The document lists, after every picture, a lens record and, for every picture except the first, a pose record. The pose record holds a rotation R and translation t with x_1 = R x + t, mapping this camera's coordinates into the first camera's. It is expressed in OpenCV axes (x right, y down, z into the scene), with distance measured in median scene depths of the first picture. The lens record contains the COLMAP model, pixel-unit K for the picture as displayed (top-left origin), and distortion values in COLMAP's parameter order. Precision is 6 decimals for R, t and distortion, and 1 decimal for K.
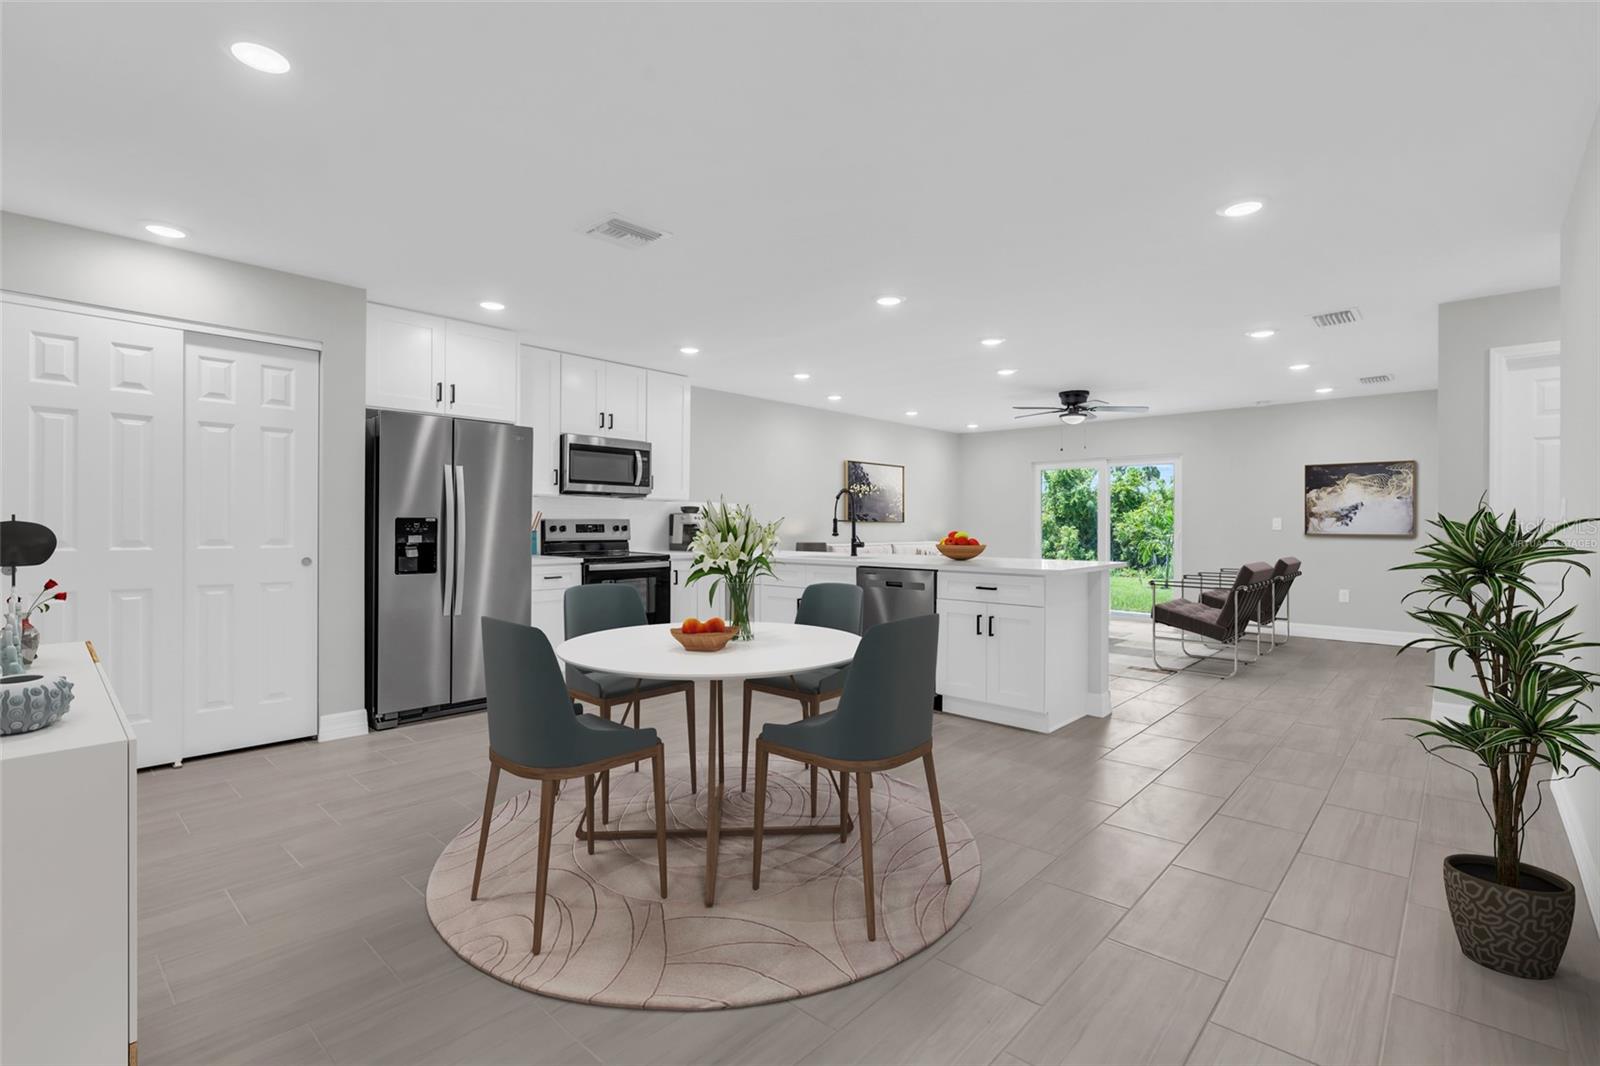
lens RADIAL K [[726.0, 0, 791.9], [0, 726.0, 529.4], [0, 0, 1]] dist [-0.002036, 0.000277]
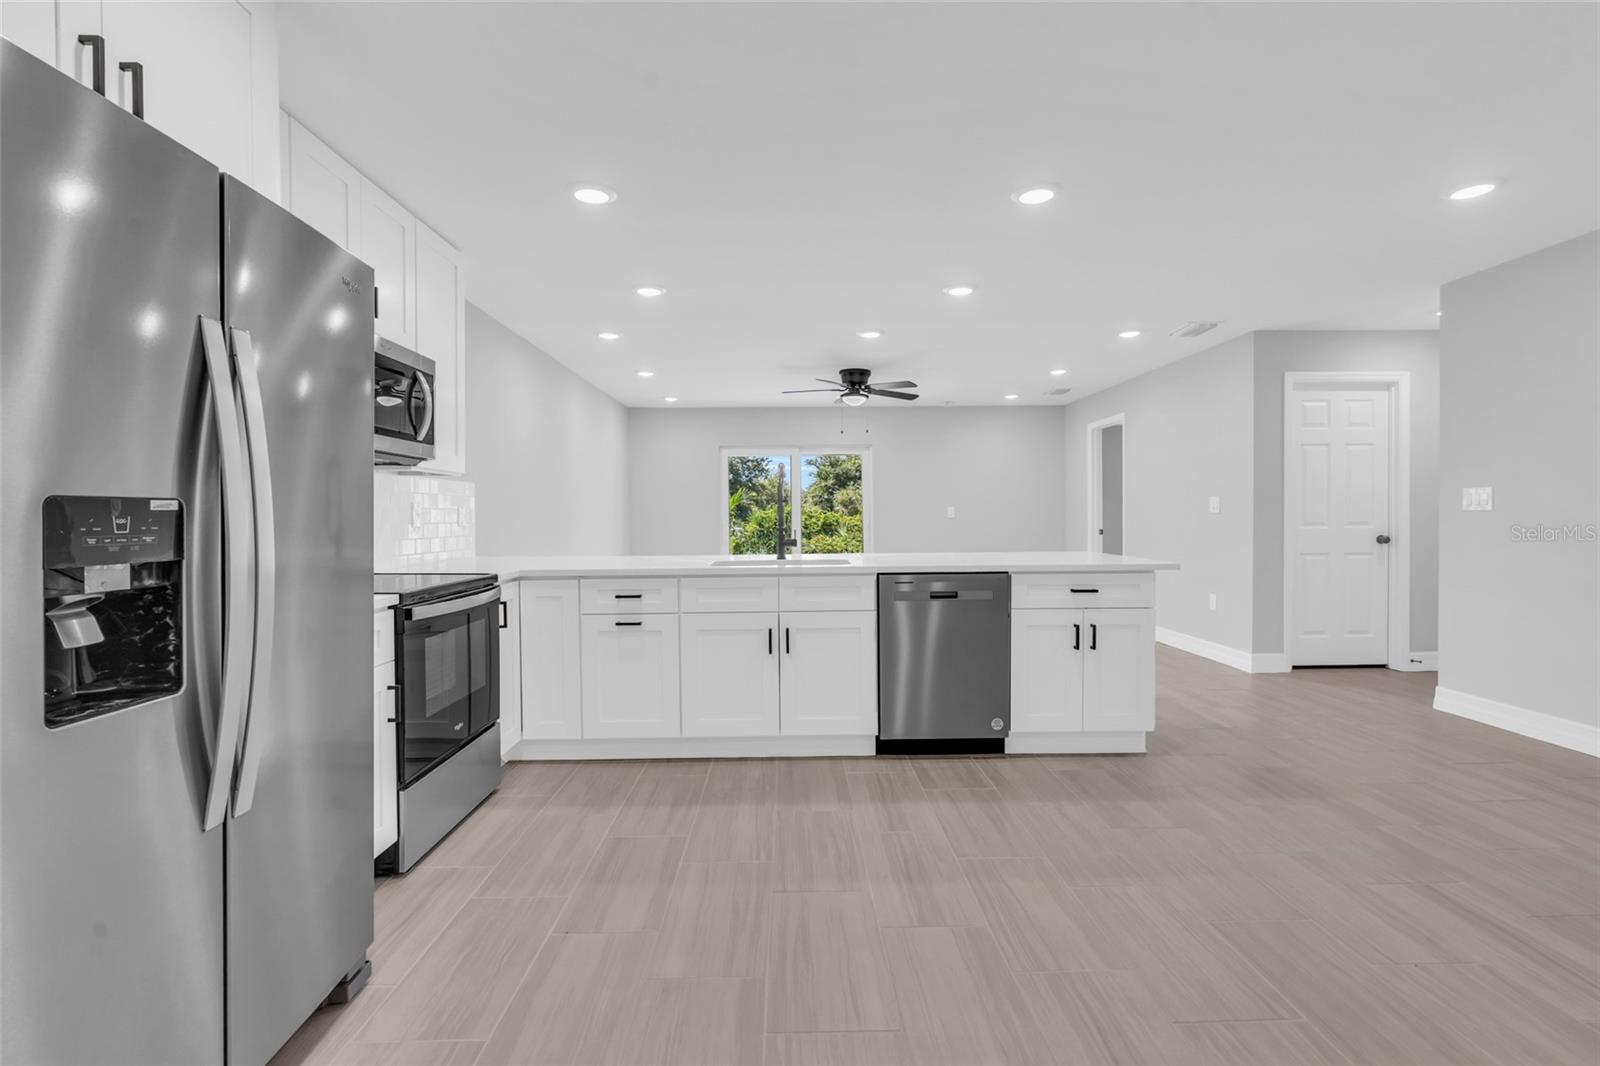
lens RADIAL K [[726.0, 0, 791.9], [0, 726.0, 529.4], [0, 0, 1]] dist [-0.002036, 0.000277]
pose [[0.723328, -0.021274, 0.690177, -0.506404], [0.014255, 0.999772, 0.015877, -0.004720], [-0.690358, -0.001646, 0.723466, 0.618862]]
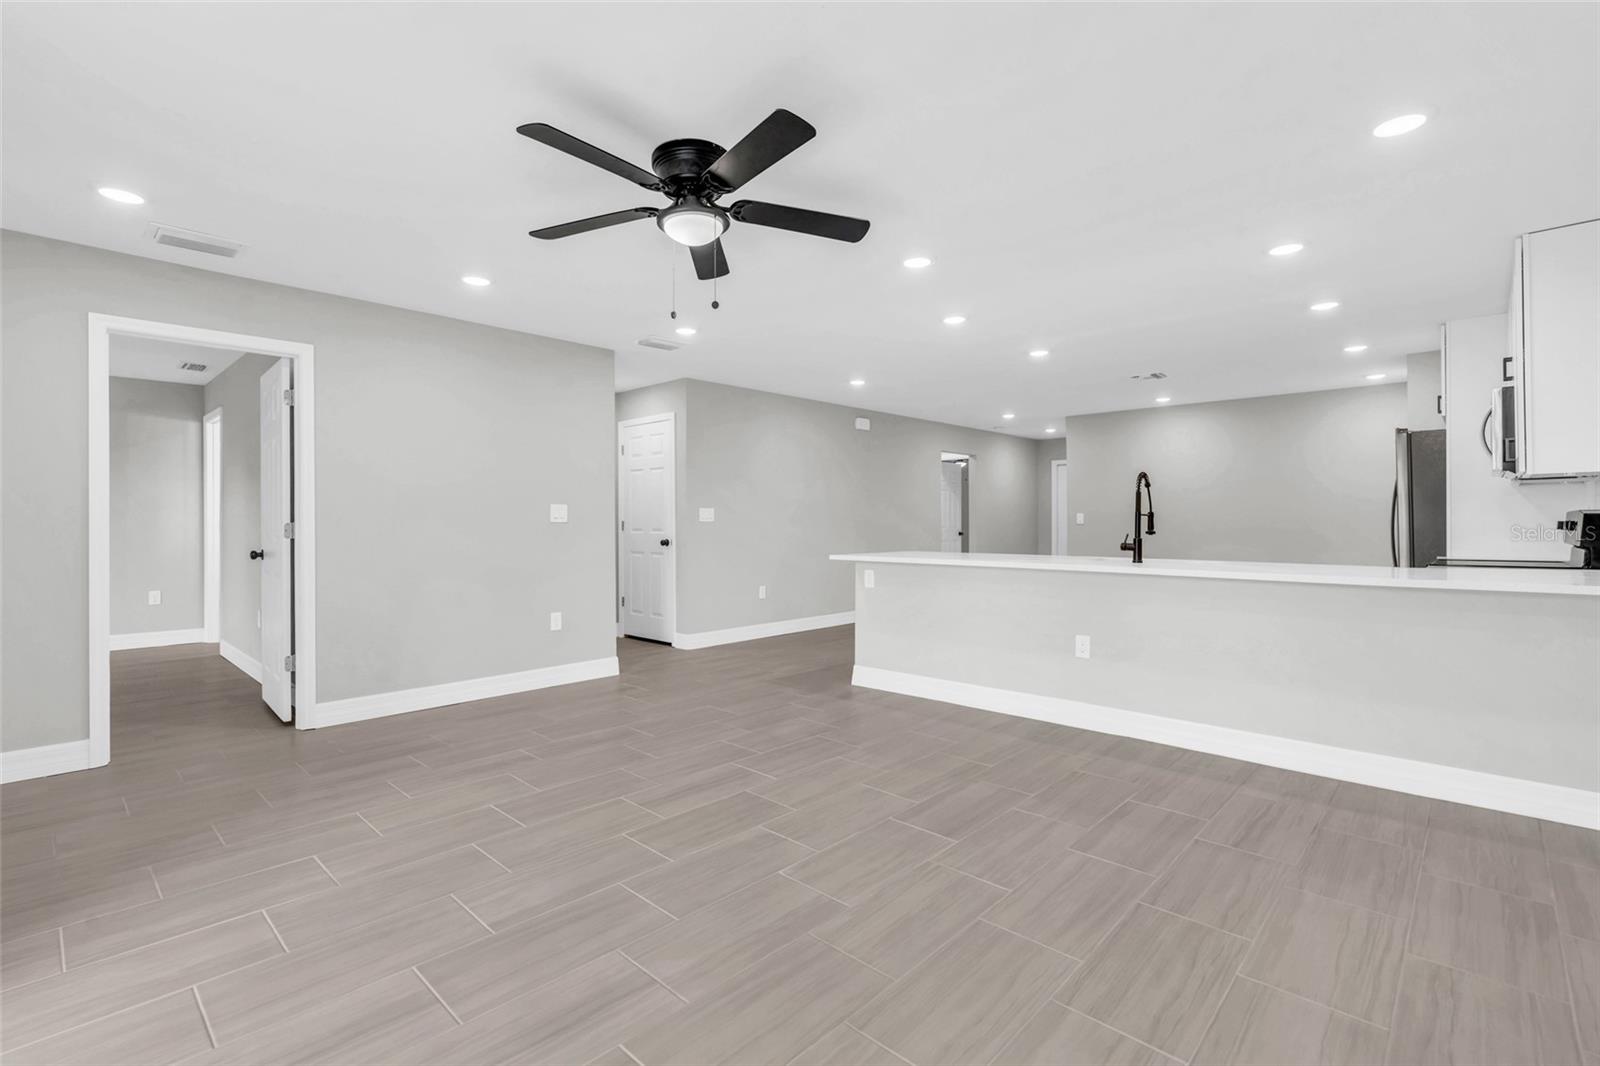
lens RADIAL K [[732.1, 0, 801.4], [0, 732.1, 526.5], [0, 0, 1]] dist [-0.002773, 0.000195]
pose [[-0.999969, -0.003426, 0.007150, 0.548970], [-0.003378, 0.999972, 0.006729, -0.003052], [-0.007173, 0.006705, -0.999952, 2.249870]]
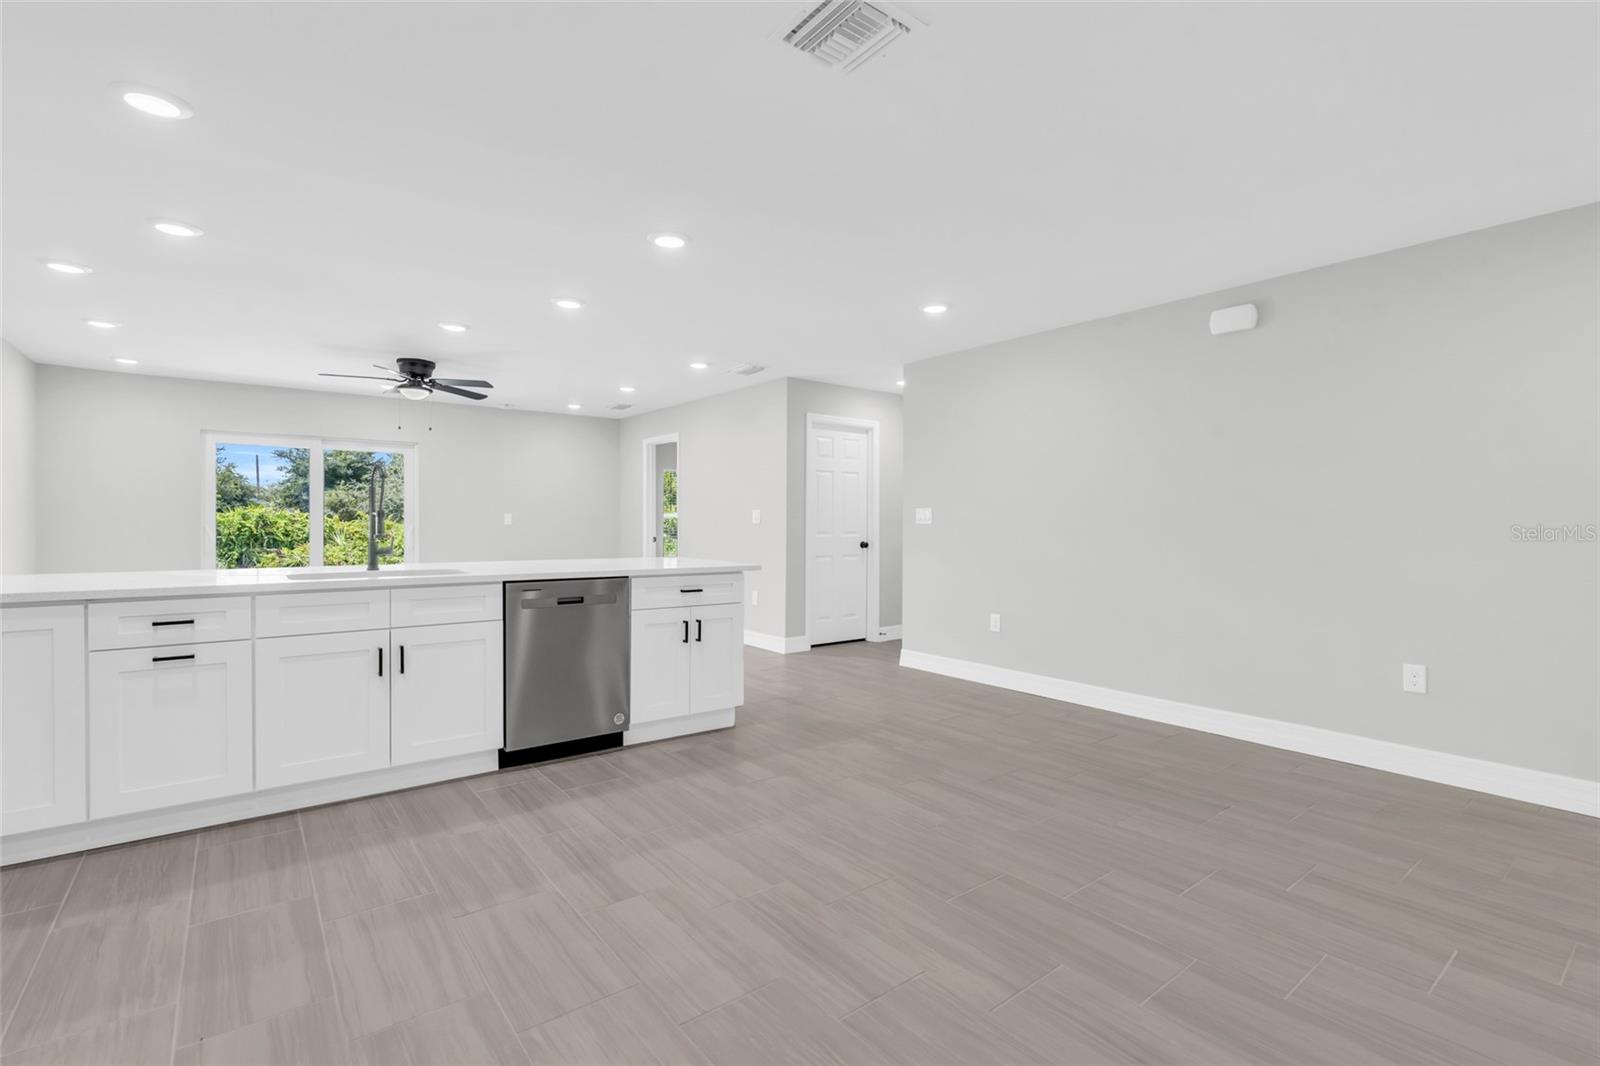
lens RADIAL K [[744.1, 0, 791.4], [0, 744.1, 529.8], [0, 0, 1]] dist [0.000023, 0.000591]
pose [[0.168675, -0.010933, 0.985611, -0.620774], [0.001253, 0.999940, 0.010877, -0.006393], [-0.985671, -0.000600, 0.168679, 0.691597]]
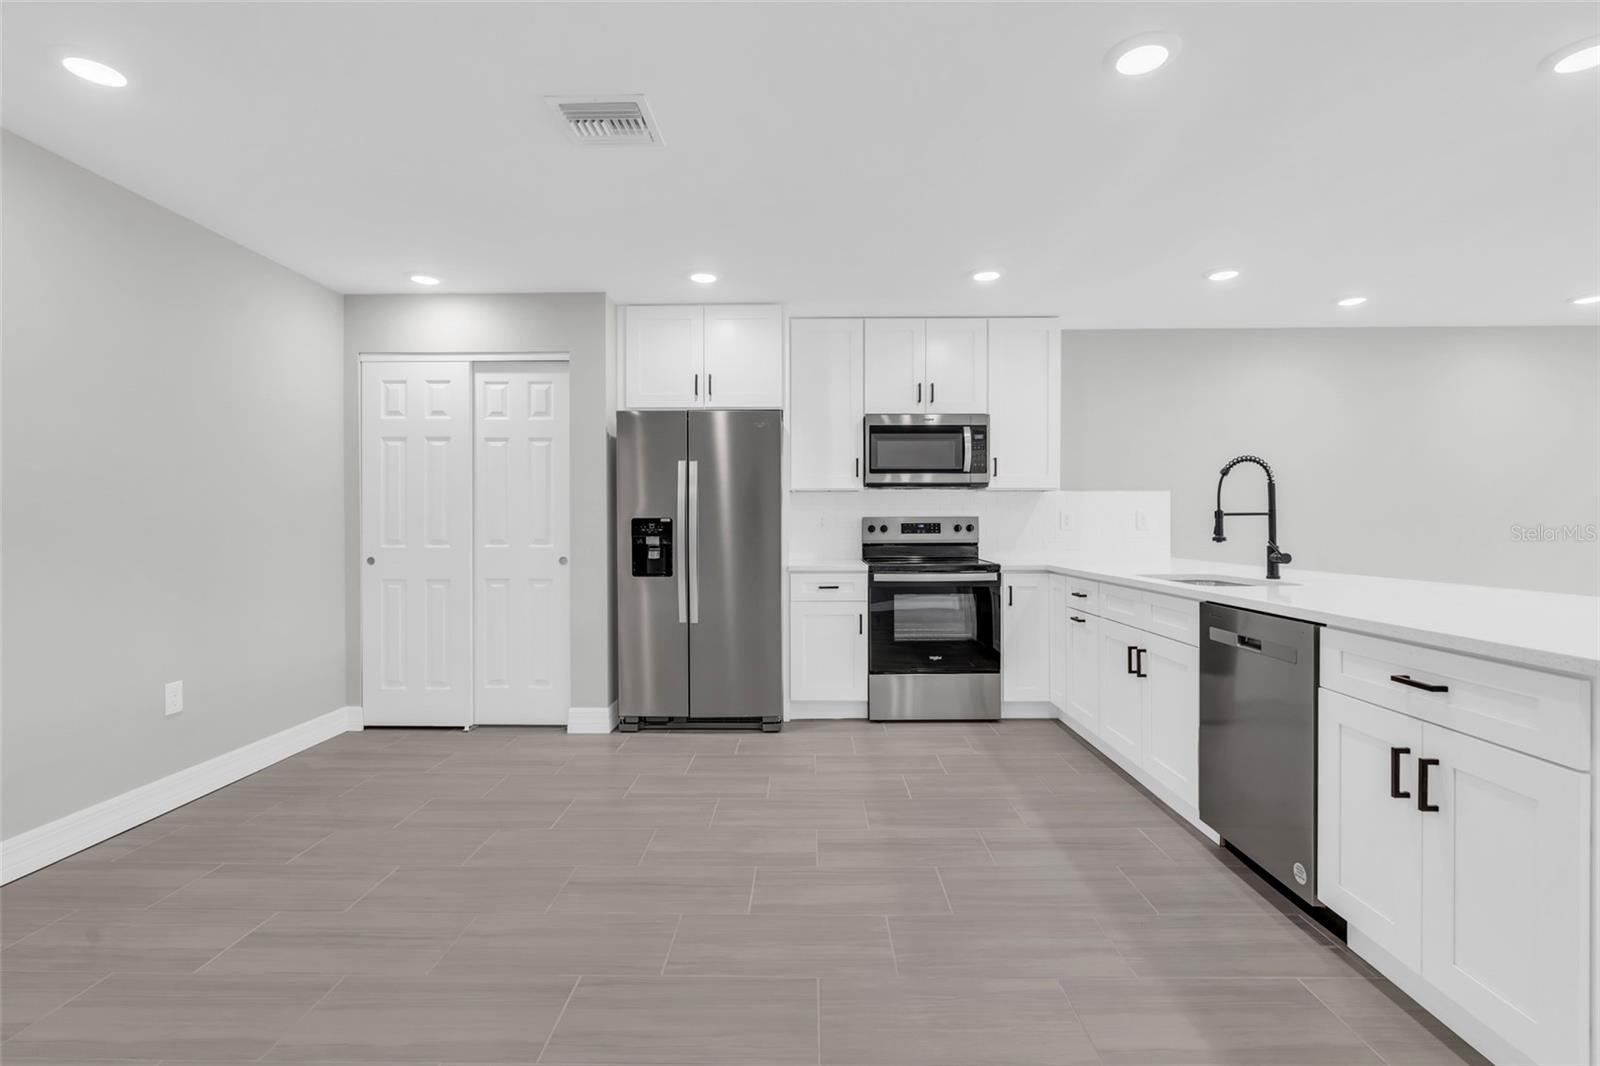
lens RADIAL K [[732.1, 0, 801.4], [0, 732.1, 526.5], [0, 0, 1]] dist [-0.002773, 0.000195]
pose [[0.675005, -0.002662, -0.737808, 0.322221], [0.001459, 0.999996, -0.002273, -0.002367], [0.737811, 0.000458, 0.675007, 0.476038]]
